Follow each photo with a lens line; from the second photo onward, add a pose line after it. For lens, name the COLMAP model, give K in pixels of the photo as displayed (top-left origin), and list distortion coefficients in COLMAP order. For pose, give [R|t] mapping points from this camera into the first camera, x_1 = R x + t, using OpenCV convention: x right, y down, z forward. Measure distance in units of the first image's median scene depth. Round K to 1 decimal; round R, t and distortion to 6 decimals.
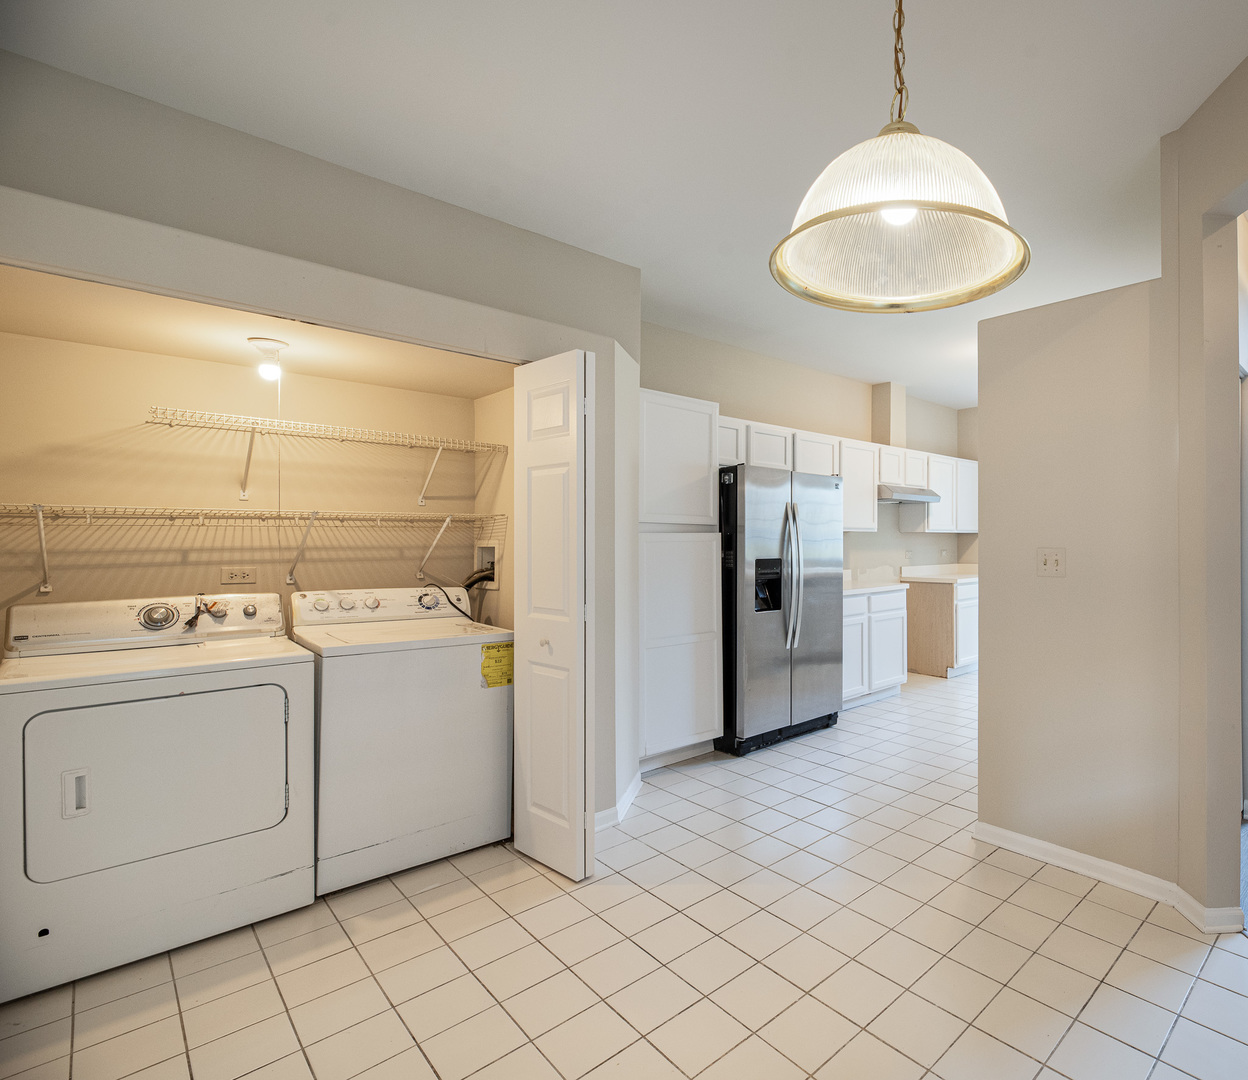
lens RADIAL K [[659.1, 0, 818.7], [0, 659.1, 542.6], [0, 0, 1]] dist [-0.001575, -0.000639]
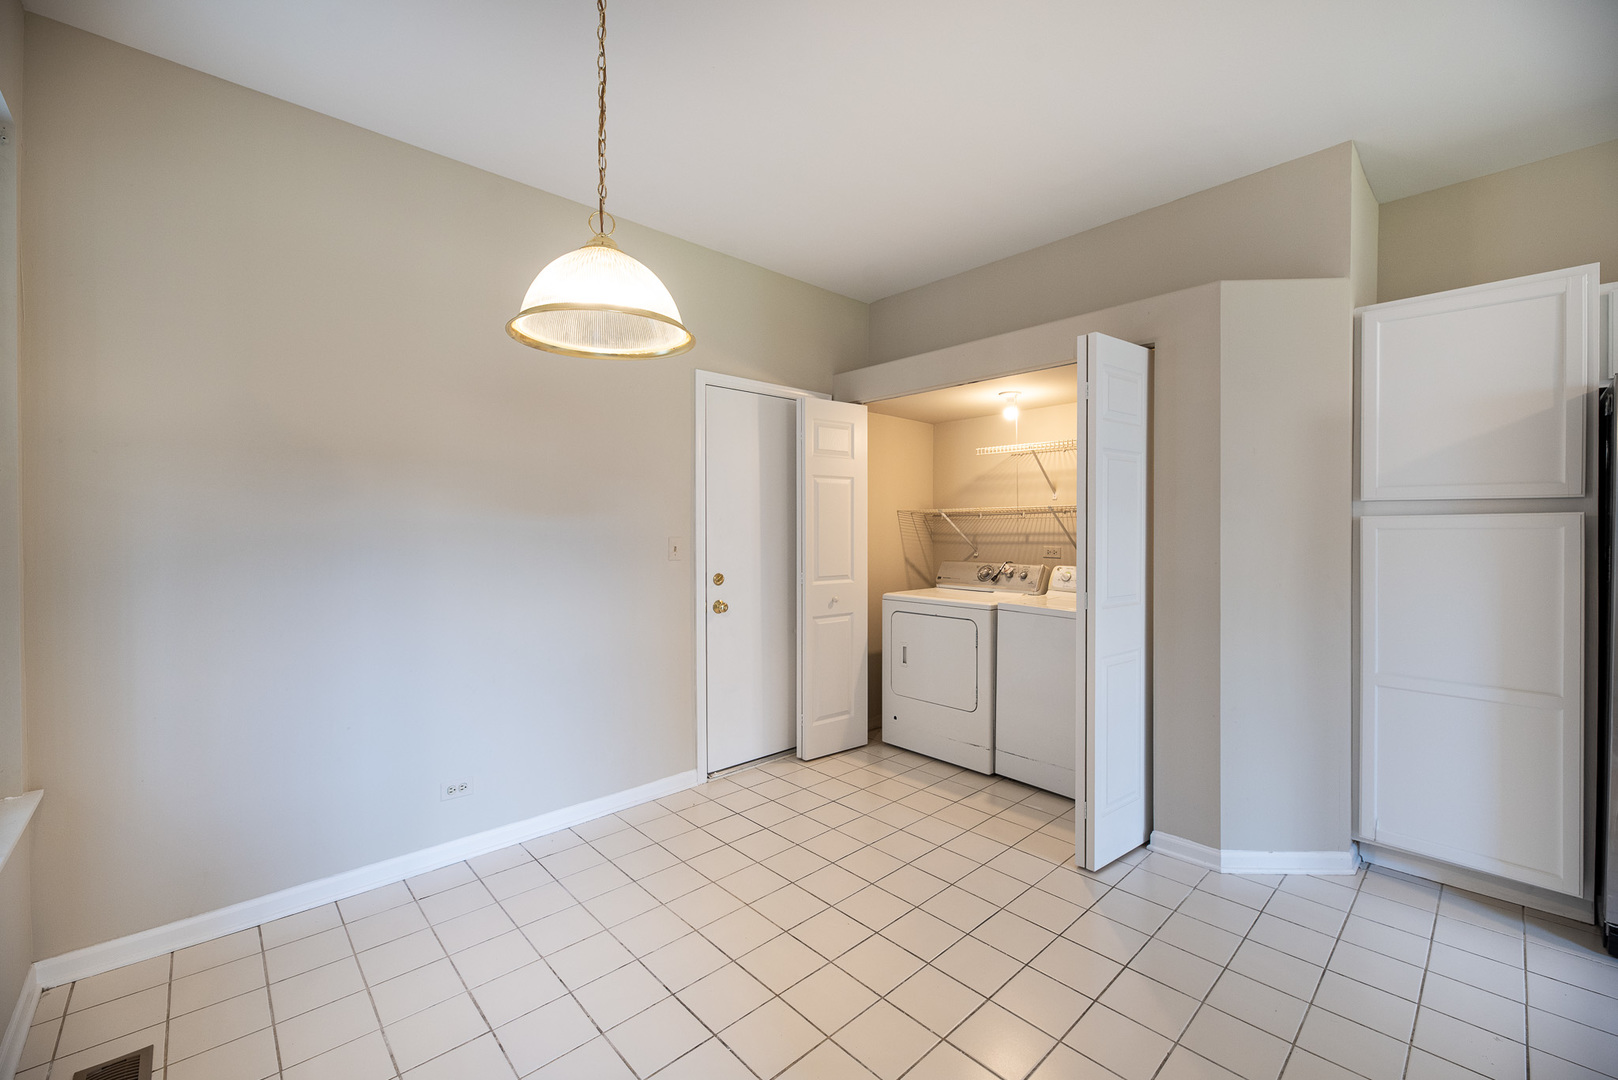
lens RADIAL K [[646.0, 0, 824.3], [0, 646.0, 536.3], [0, 0, 1]] dist [0.000990, -0.004420]
pose [[-0.073608, 0.010413, -0.997233, 0.608646], [-0.003965, 0.999935, 0.010734, 0.002070], [0.997279, 0.004744, -0.073562, 0.650778]]
